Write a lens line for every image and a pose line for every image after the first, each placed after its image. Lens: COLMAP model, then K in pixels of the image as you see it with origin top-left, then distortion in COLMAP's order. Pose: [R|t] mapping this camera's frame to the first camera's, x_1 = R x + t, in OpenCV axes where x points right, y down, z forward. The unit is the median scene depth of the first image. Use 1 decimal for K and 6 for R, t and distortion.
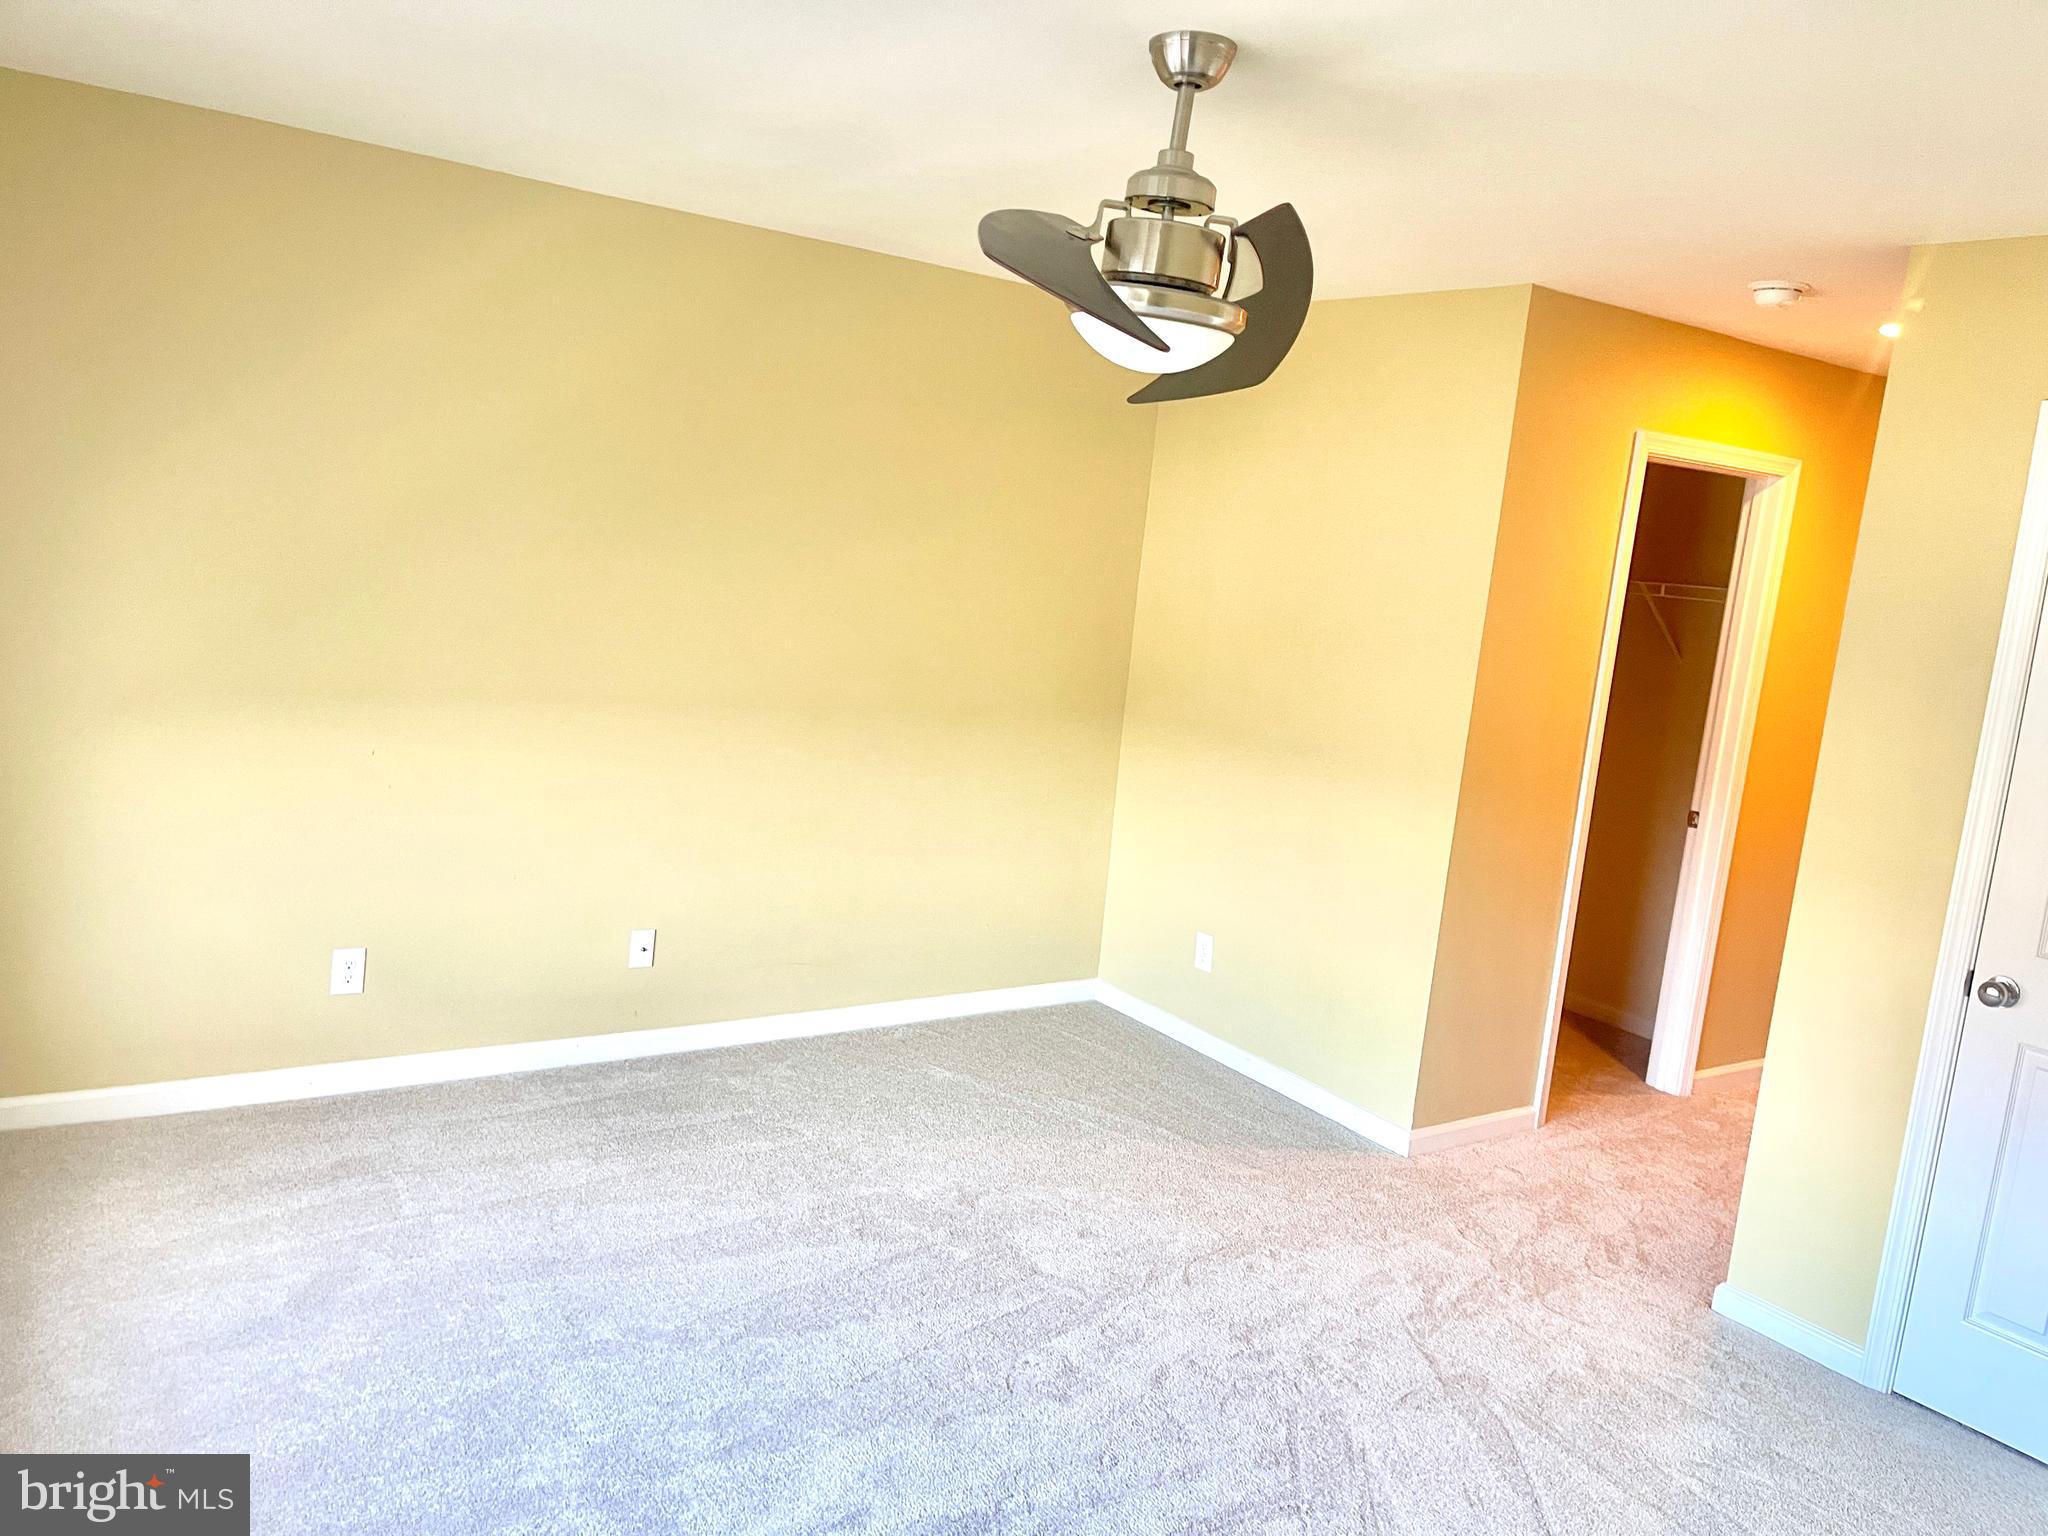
lens RADIAL K [[1541.9, 0, 1022.9], [0, 1541.9, 769.6], [0, 0, 1]] dist [0.055579, -0.078534]
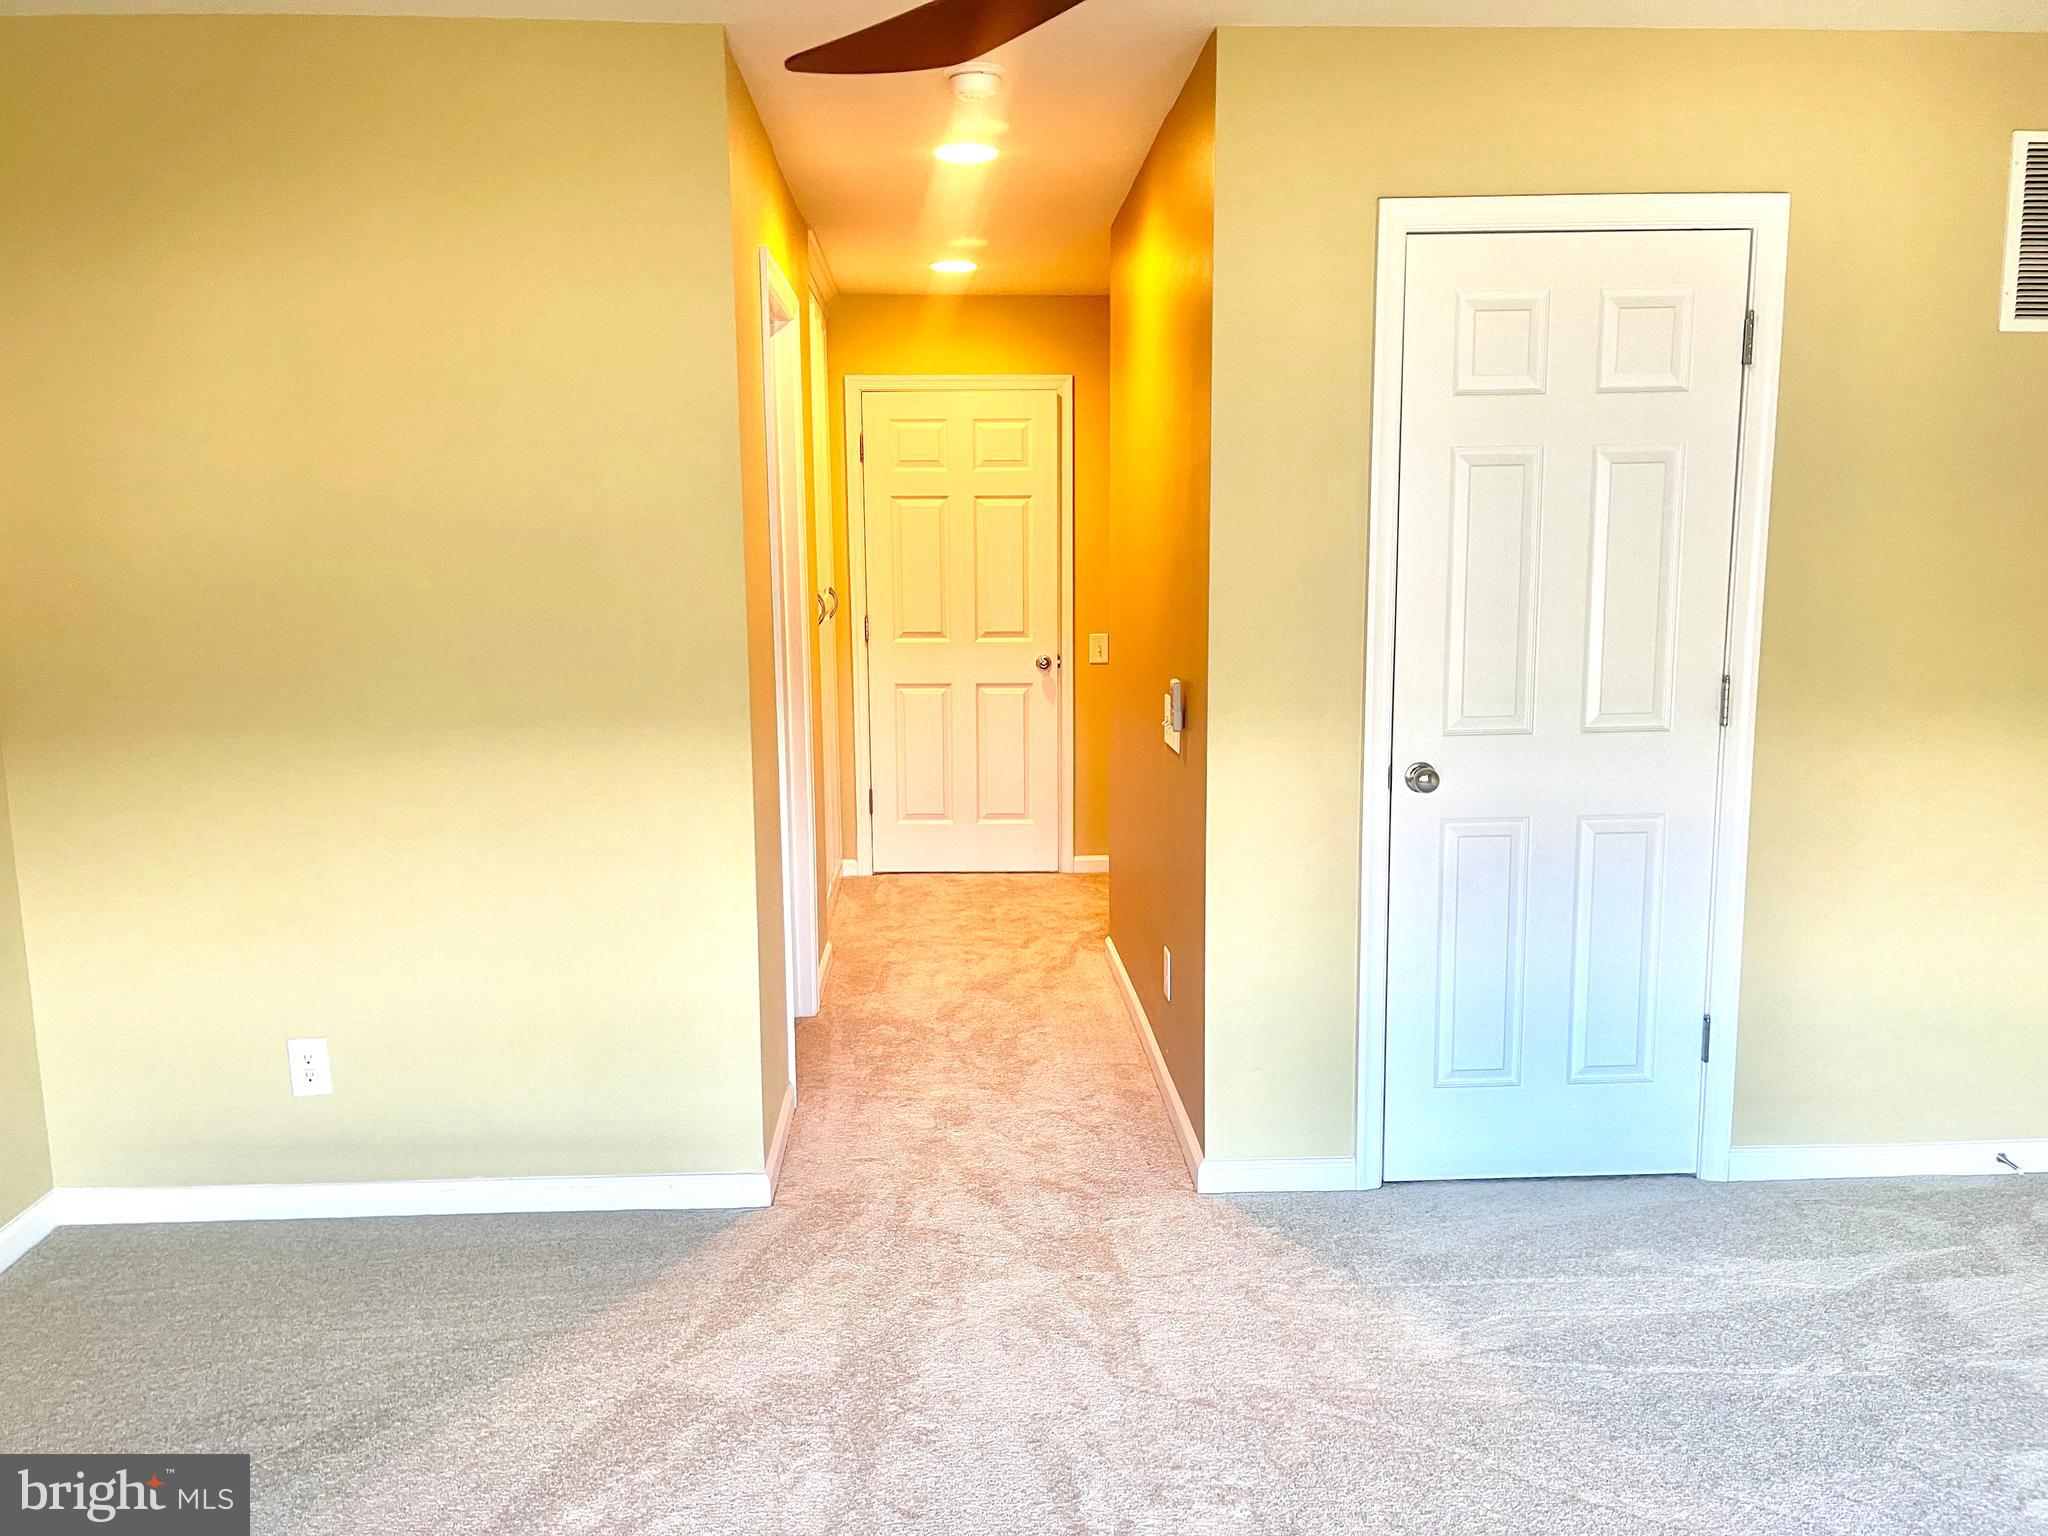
lens RADIAL K [[1541.9, 0, 1025.8], [0, 1541.9, 768.3], [0, 0, 1]] dist [0.055579, -0.078534]
pose [[0.521982, -0.223106, 0.823261, -0.267227], [0.185491, 0.971777, 0.145746, -0.047042], [-0.832543, 0.076631, 0.548634, 0.461777]]
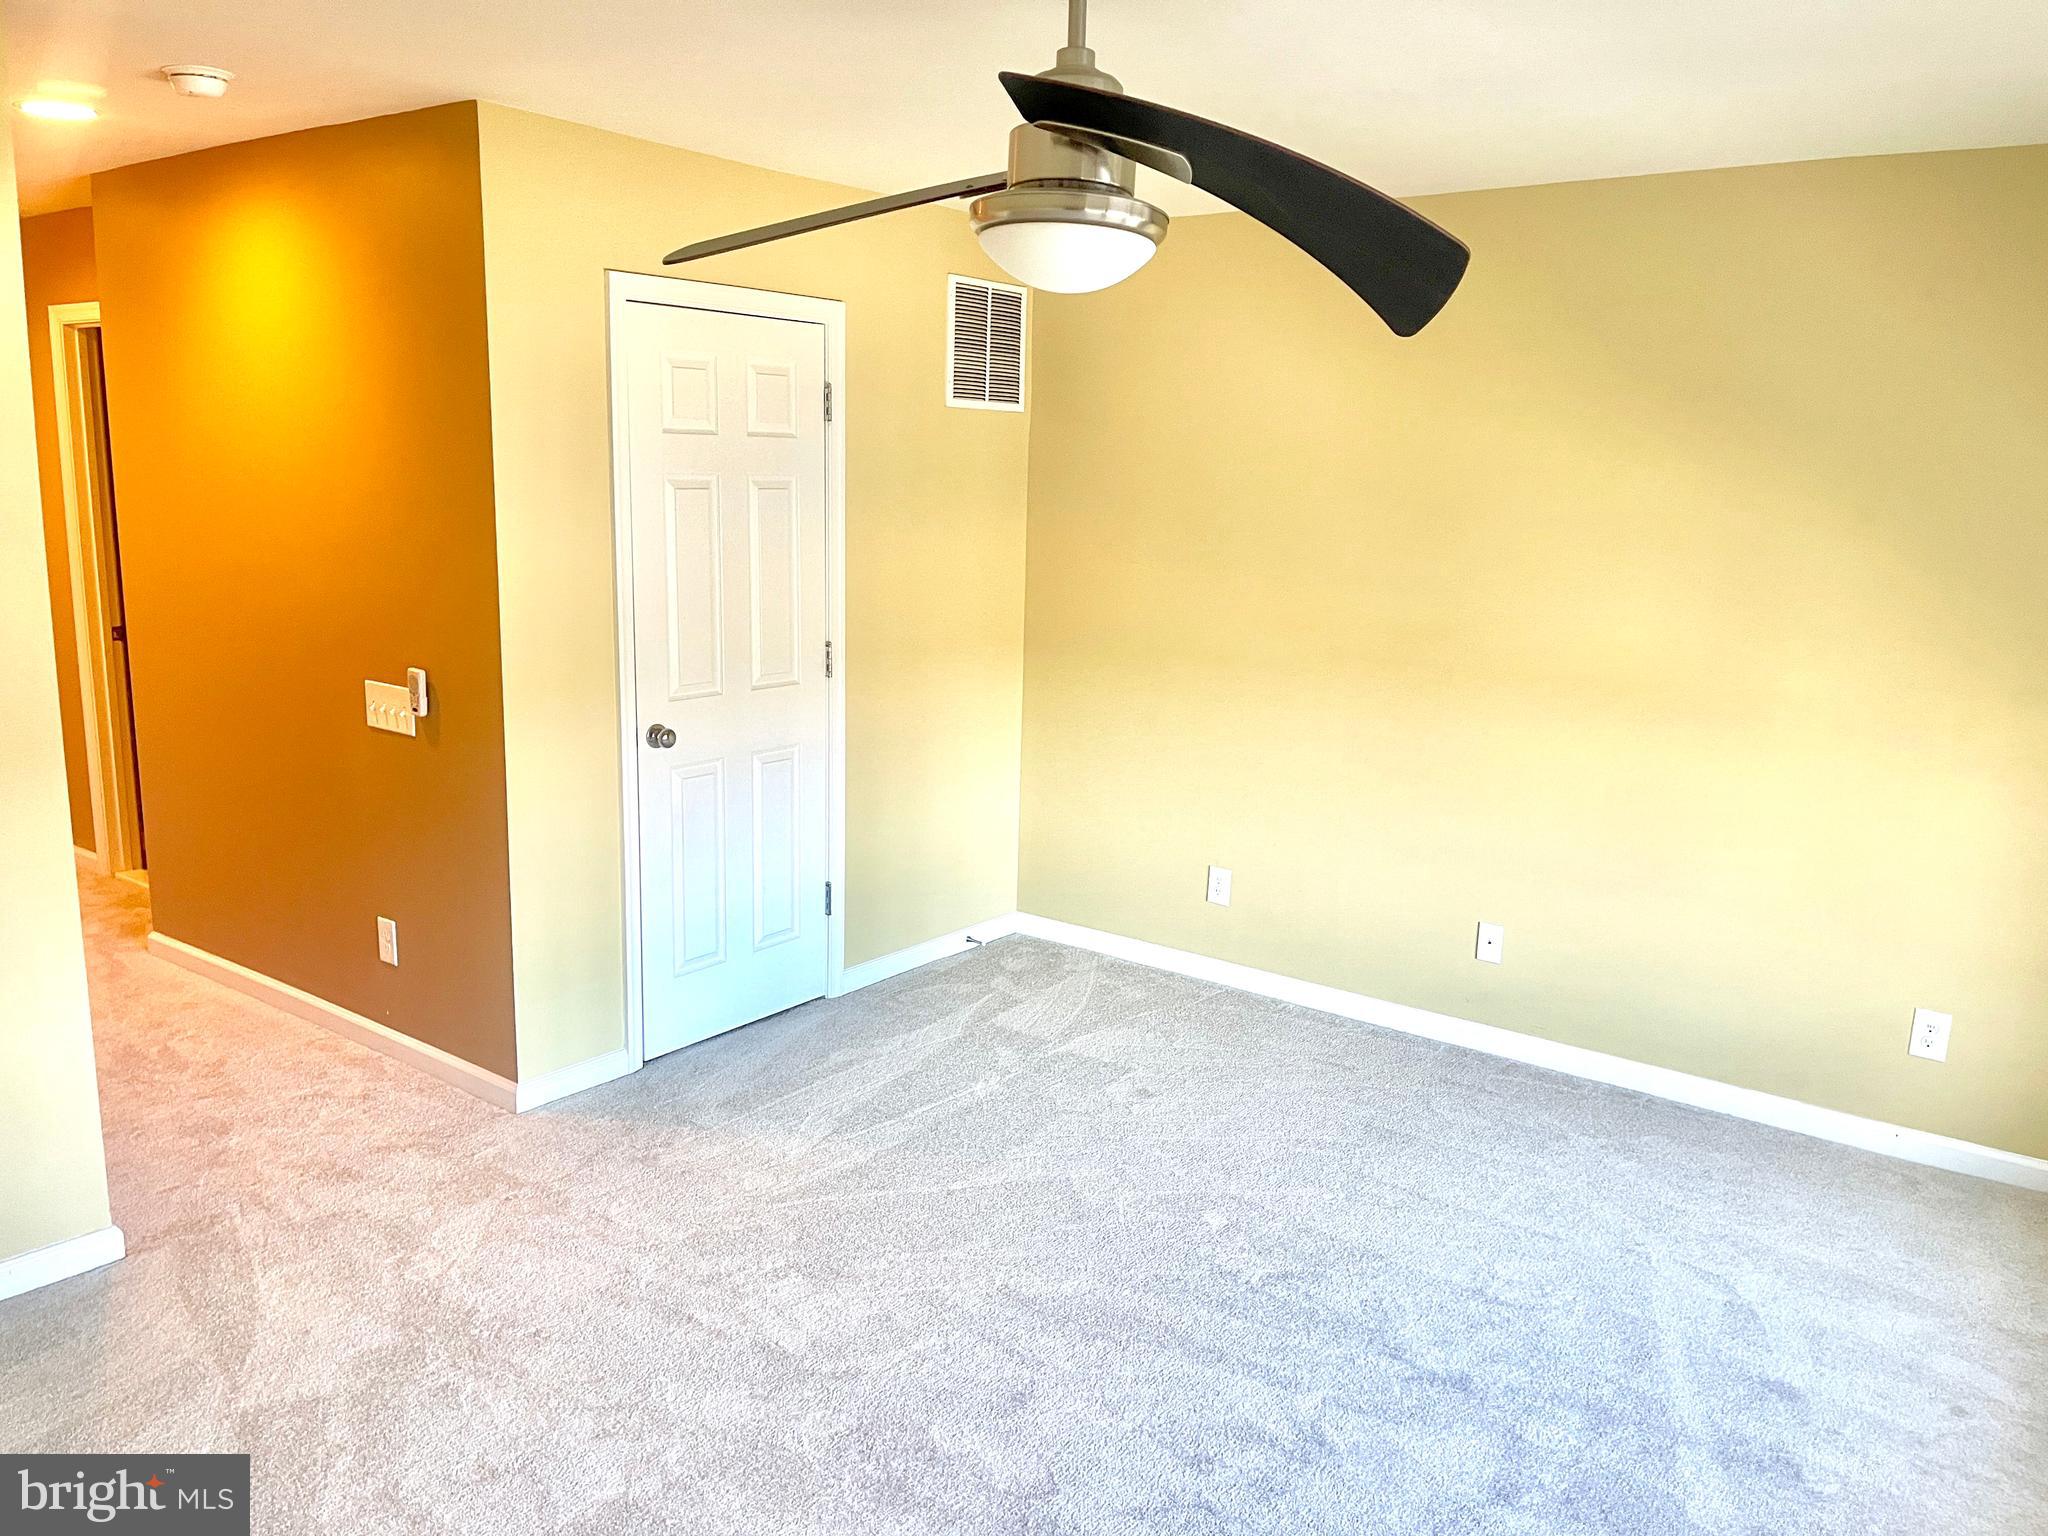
lens RADIAL K [[1541.9, 0, 1029.3], [0, 1541.9, 766.9], [0, 0, 1]] dist [0.055579, -0.078534]
pose [[-0.316785, -0.286294, 0.904258, -0.479524], [0.080636, 0.941778, 0.326422, -0.169498], [-0.945064, 0.176322, -0.275256, 0.762659]]
